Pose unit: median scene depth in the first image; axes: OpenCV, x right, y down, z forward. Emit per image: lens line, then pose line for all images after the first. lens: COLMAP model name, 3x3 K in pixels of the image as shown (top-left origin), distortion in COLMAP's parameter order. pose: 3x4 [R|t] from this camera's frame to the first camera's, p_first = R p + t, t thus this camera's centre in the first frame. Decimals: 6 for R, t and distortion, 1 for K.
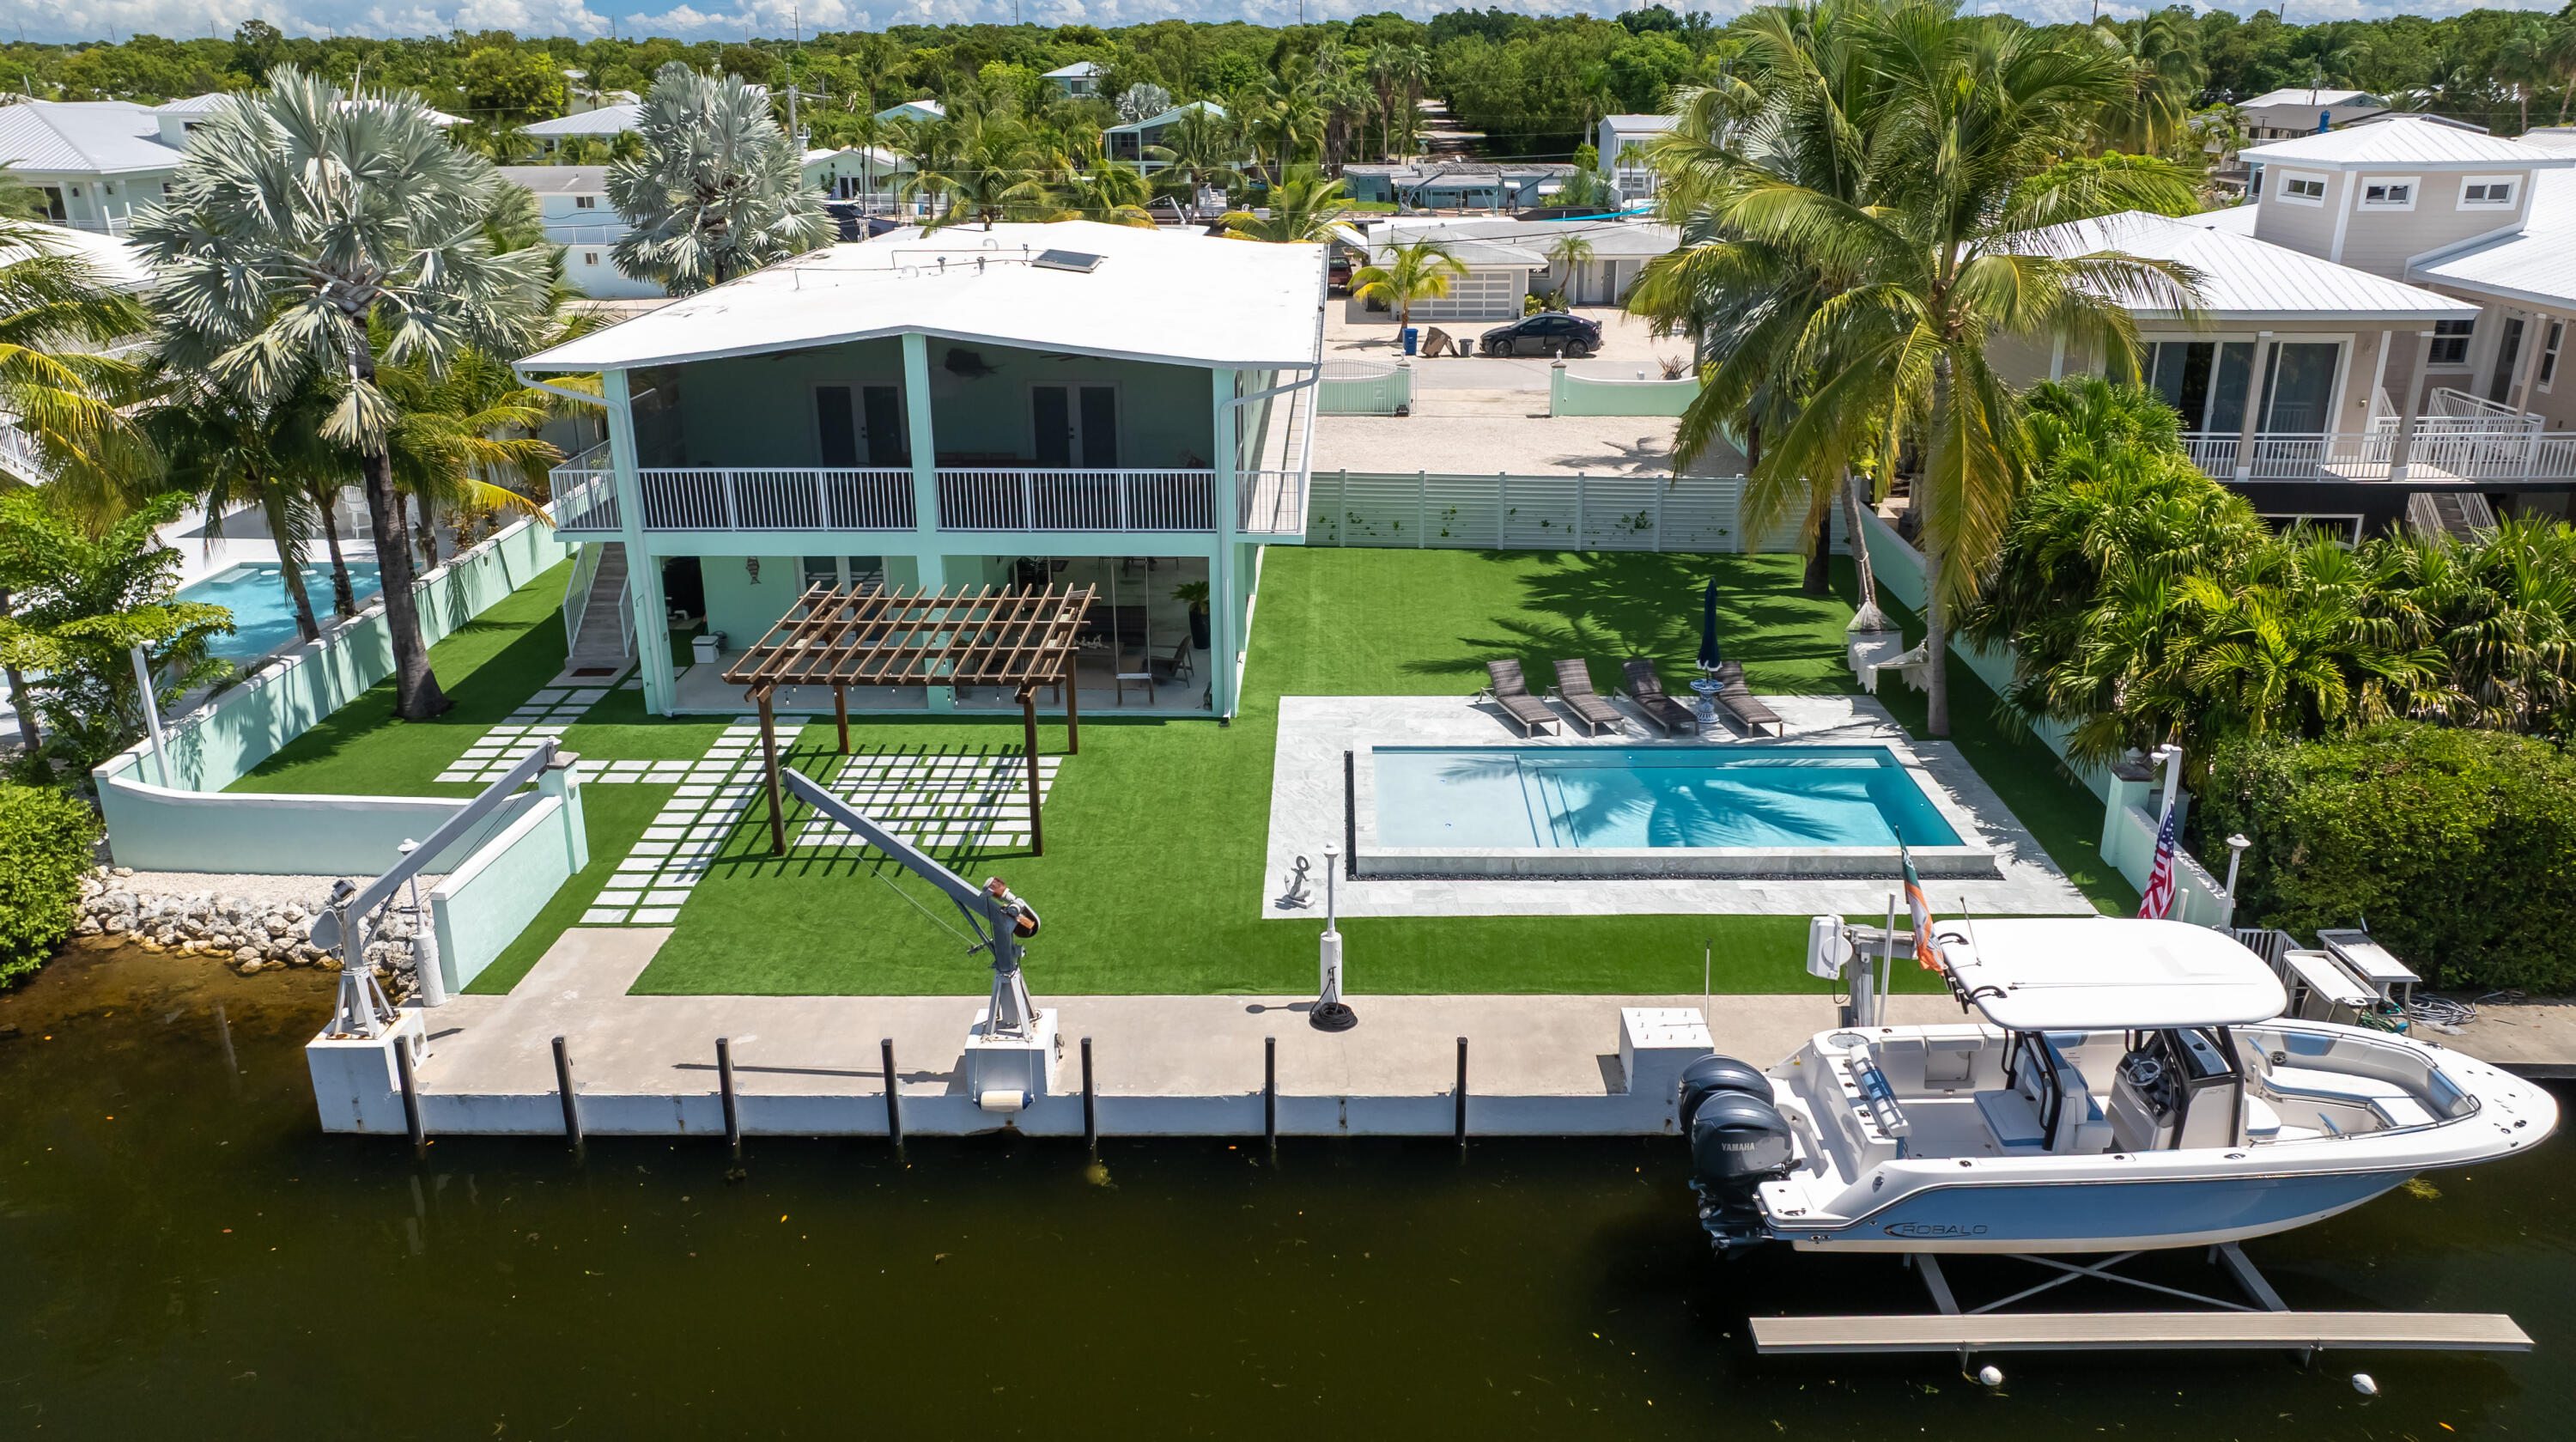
lens RADIAL K [[1854.7, 0, 1318.3], [0, 1854.7, 709.3], [0, 0, 1]] dist [-0.015812, 0.001303]
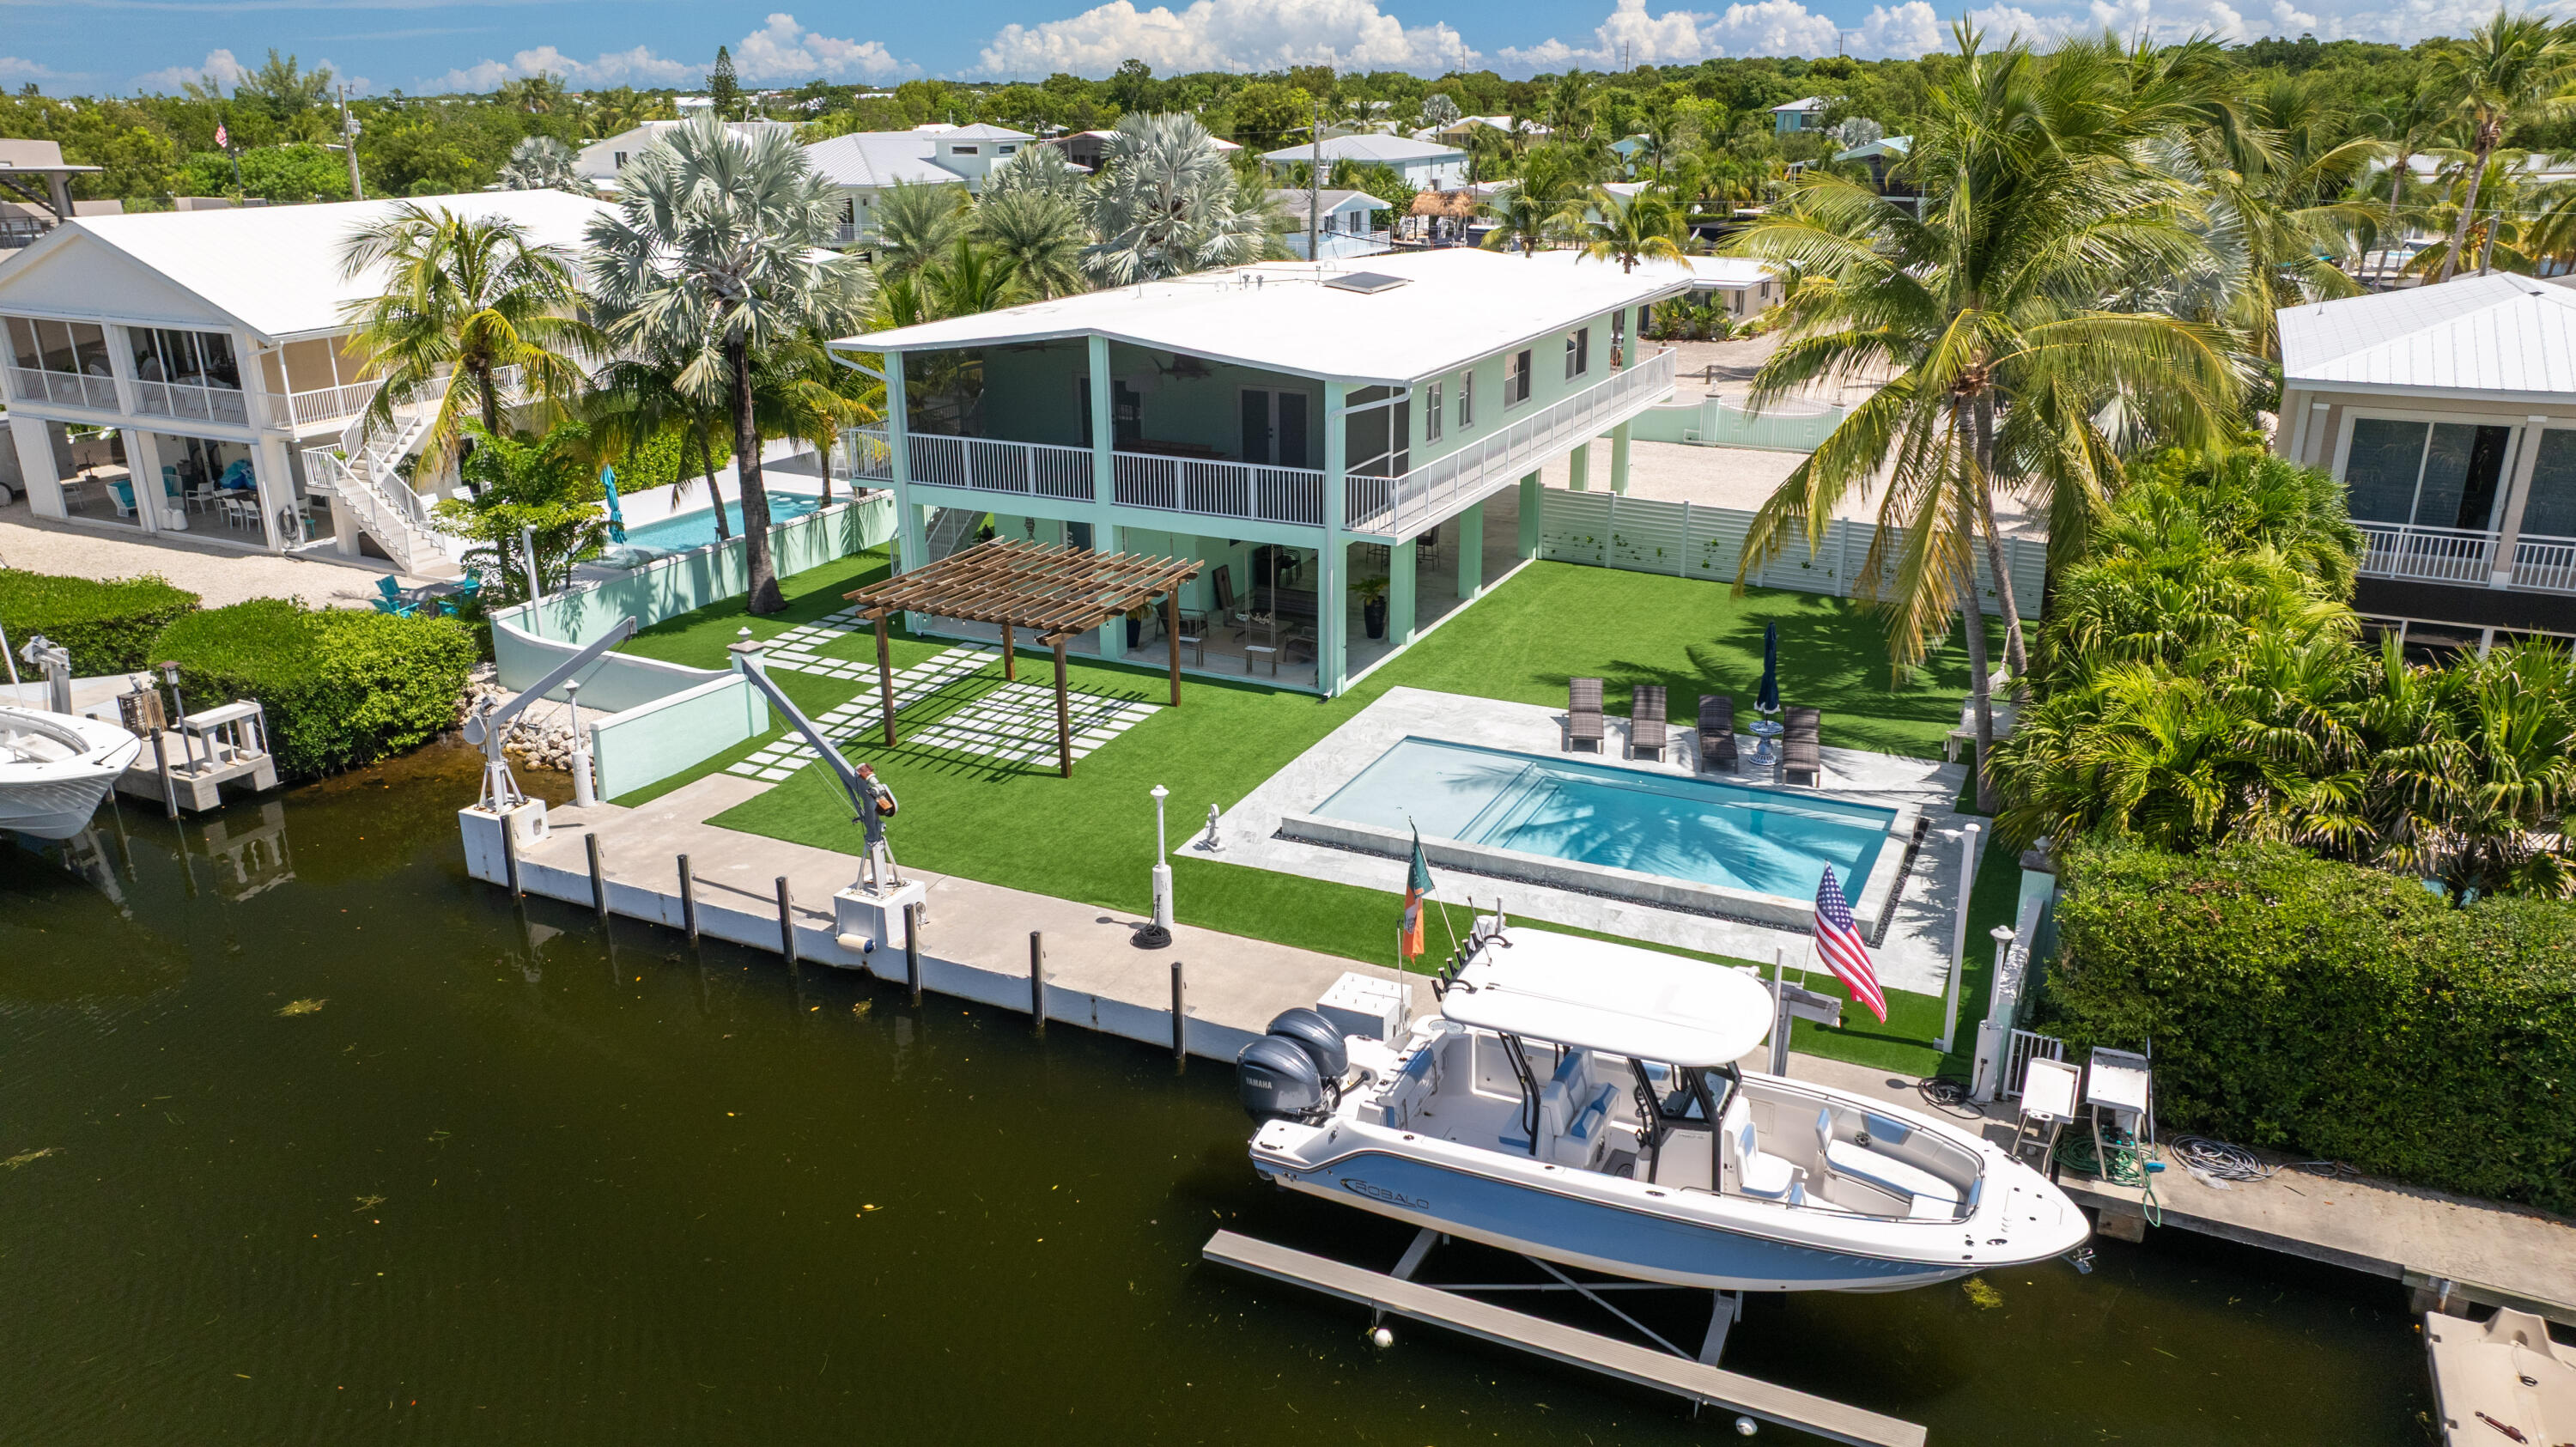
lens RADIAL K [[1810.6, 0, 1283.1], [0, 1810.6, 719.1], [0, 0, 1]] dist [-0.005993, -0.001661]
pose [[0.900360, 0.138020, -0.412677, 0.425323], [-0.139478, 0.989864, 0.026752, -0.008058], [0.412187, 0.033473, 0.910484, 0.003111]]
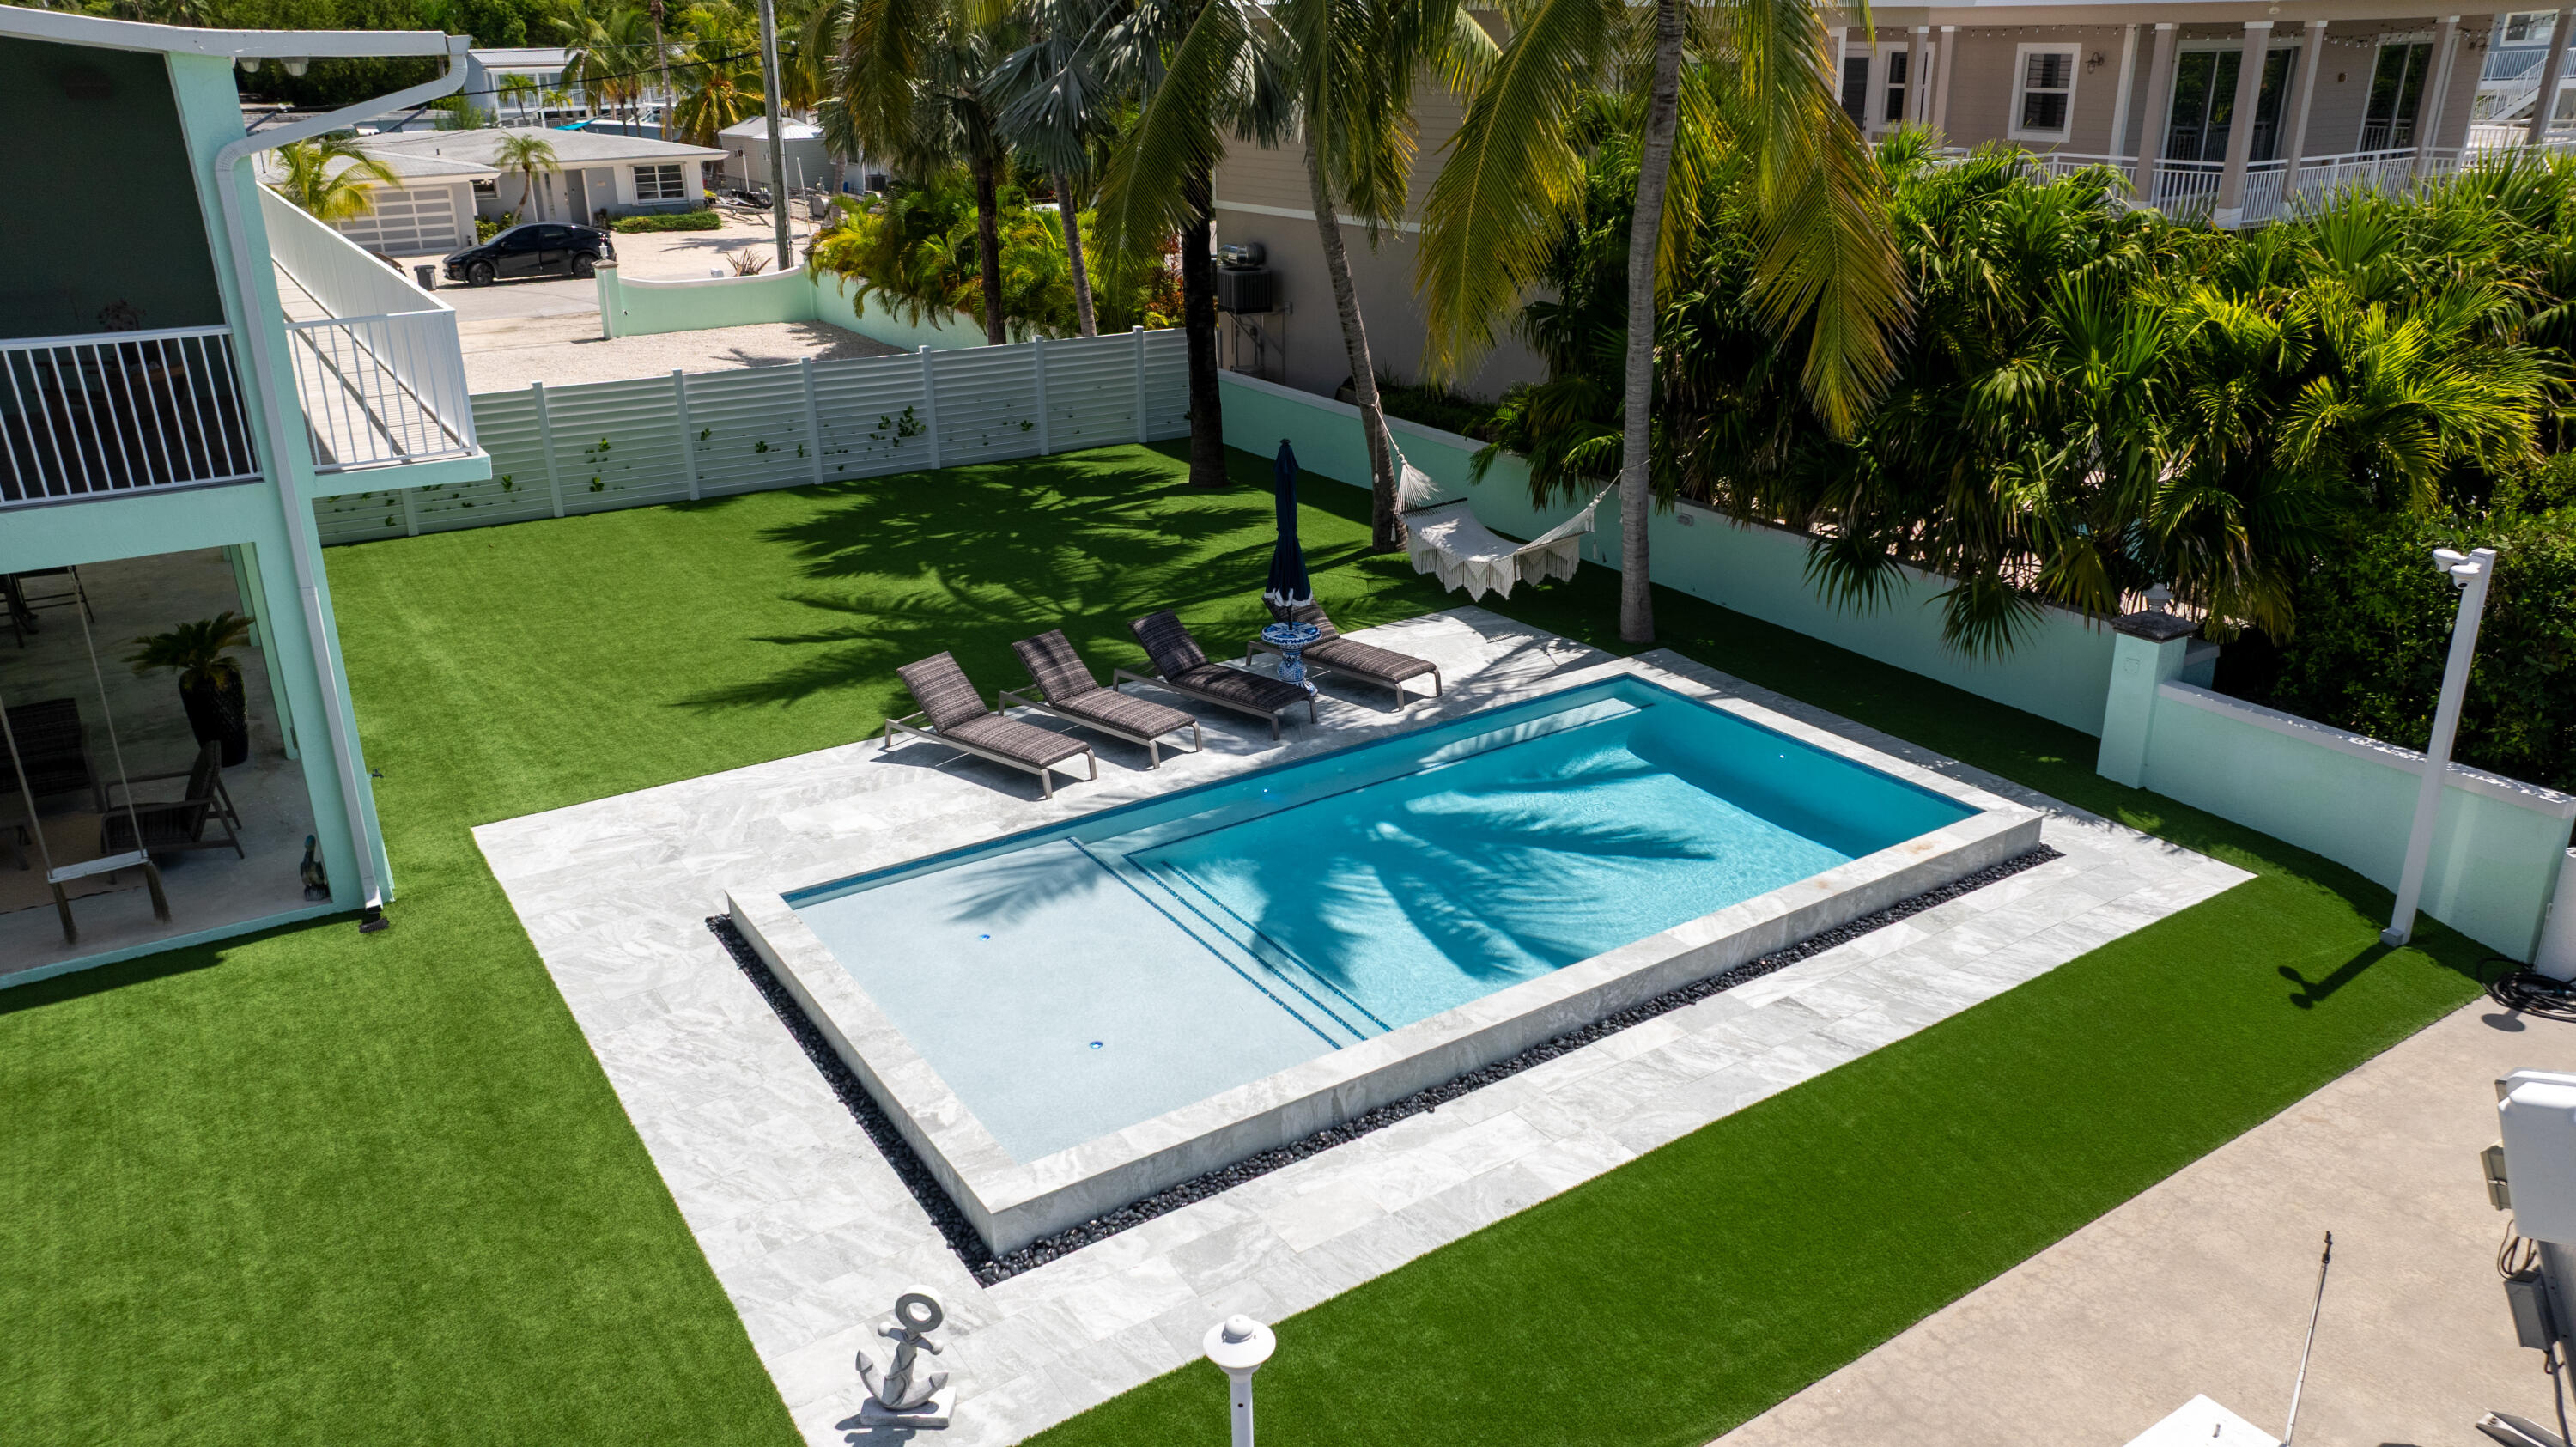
lens RADIAL K [[1801.9, 0, 1285.6], [0, 1801.9, 748.7], [0, 0, 1]] dist [-0.018594, -0.000219]
pose [[0.834496, -0.211838, 0.508666, -0.087022], [0.195023, 0.976941, 0.086908, -0.029947], [-0.515347, 0.026677, 0.856566, 0.599562]]
